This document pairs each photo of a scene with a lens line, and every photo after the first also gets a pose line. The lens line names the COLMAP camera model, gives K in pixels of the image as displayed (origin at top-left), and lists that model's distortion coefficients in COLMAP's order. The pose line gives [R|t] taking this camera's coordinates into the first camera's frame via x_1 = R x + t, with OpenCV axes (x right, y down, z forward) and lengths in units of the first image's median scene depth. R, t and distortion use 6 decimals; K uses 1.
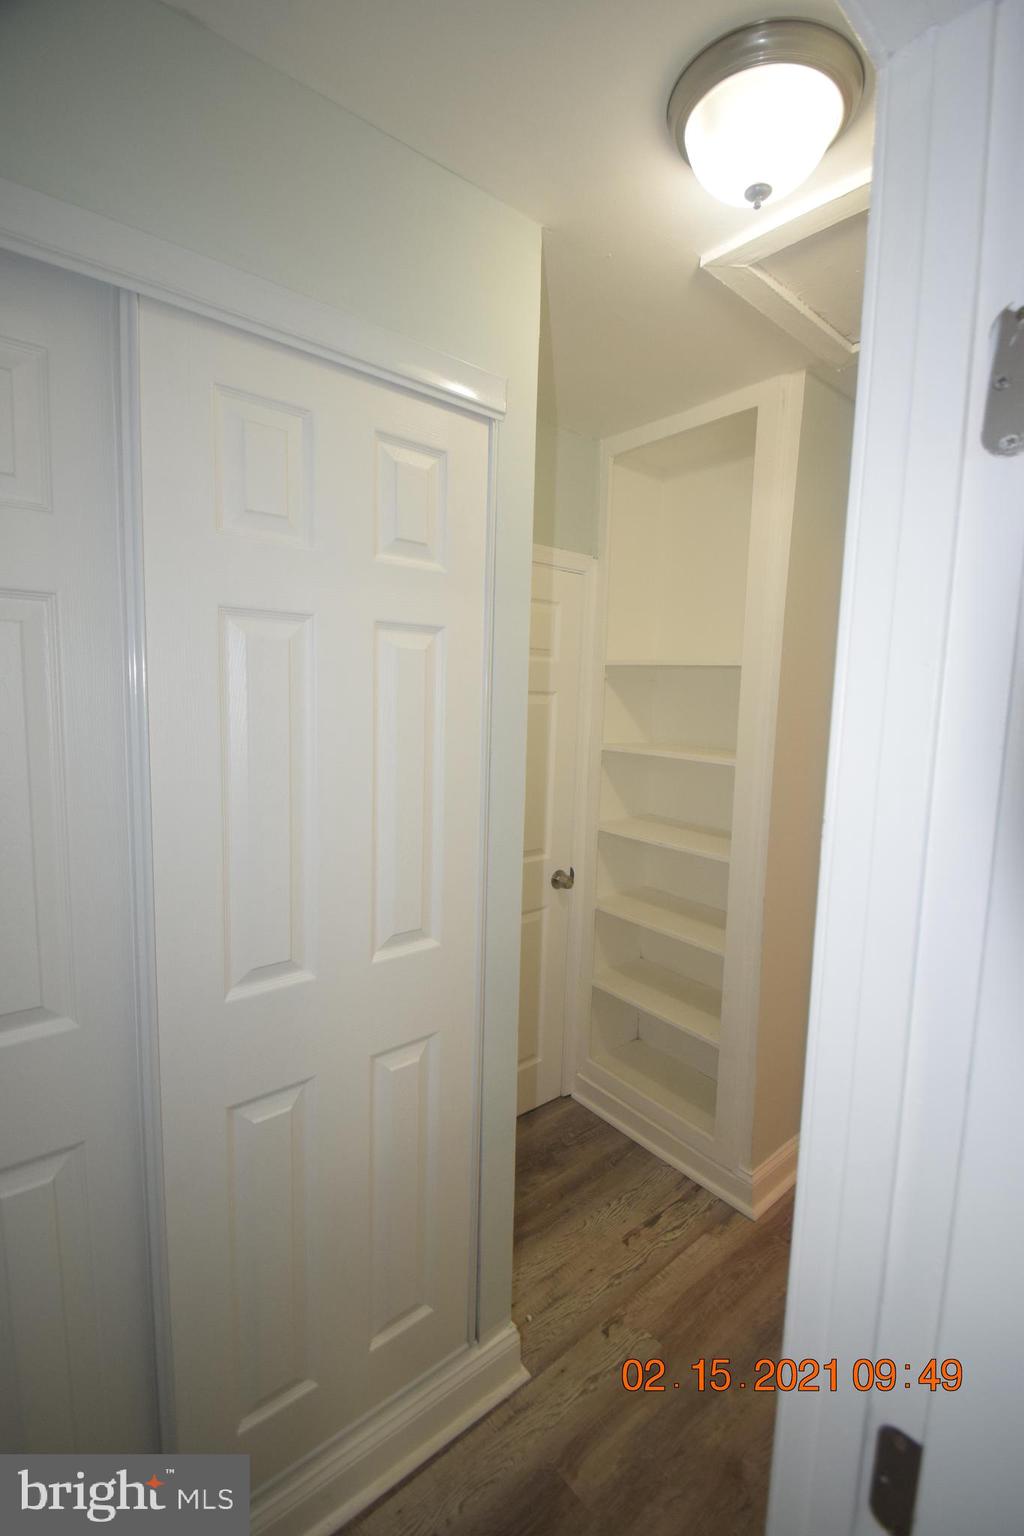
lens RADIAL K [[672.8, 0, 545.6], [0, 672.8, 760.3], [0, 0, 1]] dist [0.017407, -0.019617]
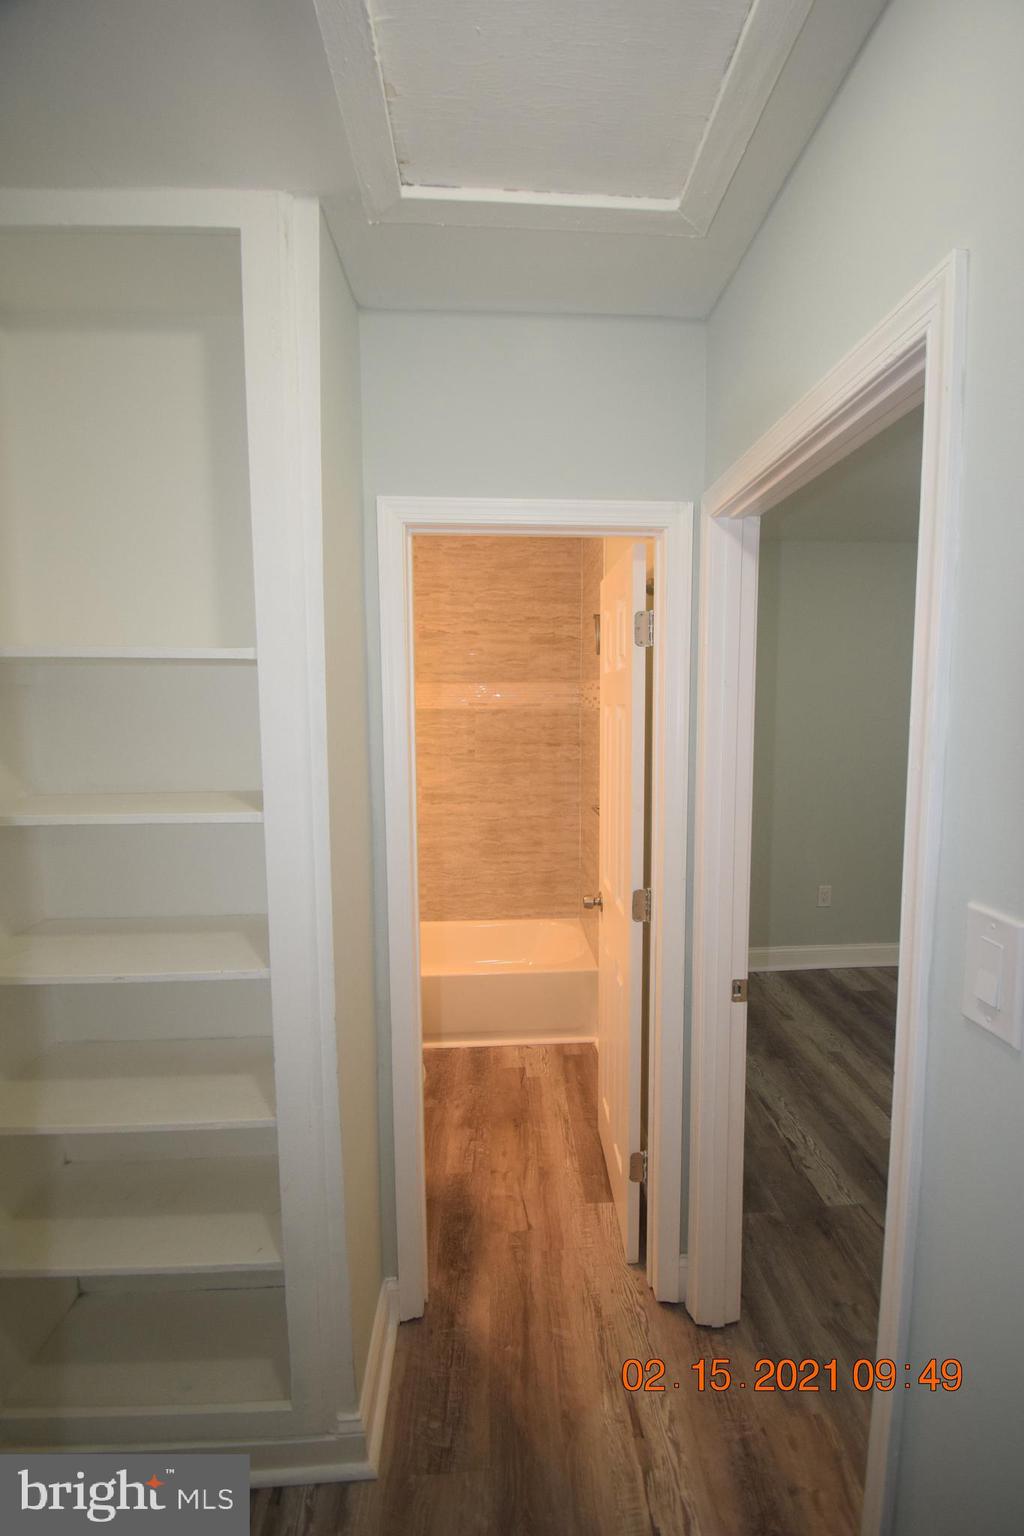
lens RADIAL K [[674.2, 0, 545.0], [0, 674.2, 759.5], [0, 0, 1]] dist [0.003791, -0.012095]
pose [[0.602821, -0.103460, 0.791140, -0.047052], [0.105868, 0.993162, 0.049212, -0.056530], [-0.790822, 0.054090, 0.609652, 0.463670]]
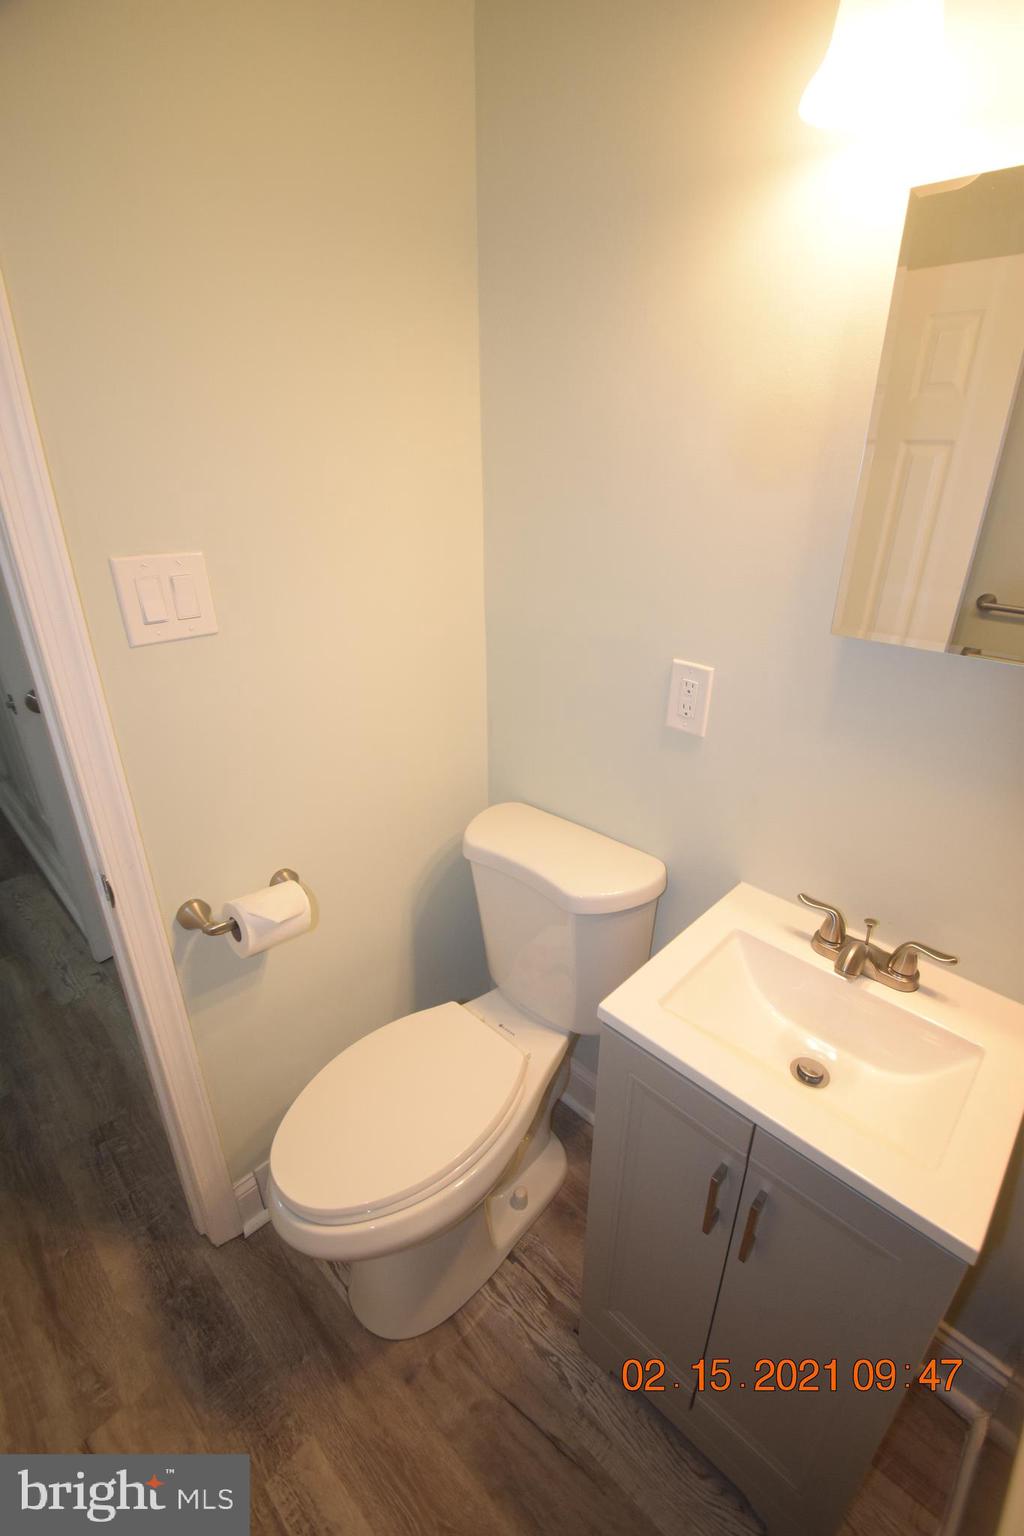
lens RADIAL K [[674.2, 0, 545.0], [0, 674.2, 759.5], [0, 0, 1]] dist [0.003791, -0.012095]
pose [[0.107739, 0.377842, -0.919580, 1.087912], [-0.120175, 0.923131, 0.365221, -0.082611], [0.986889, 0.071162, 0.144864, 1.475492]]
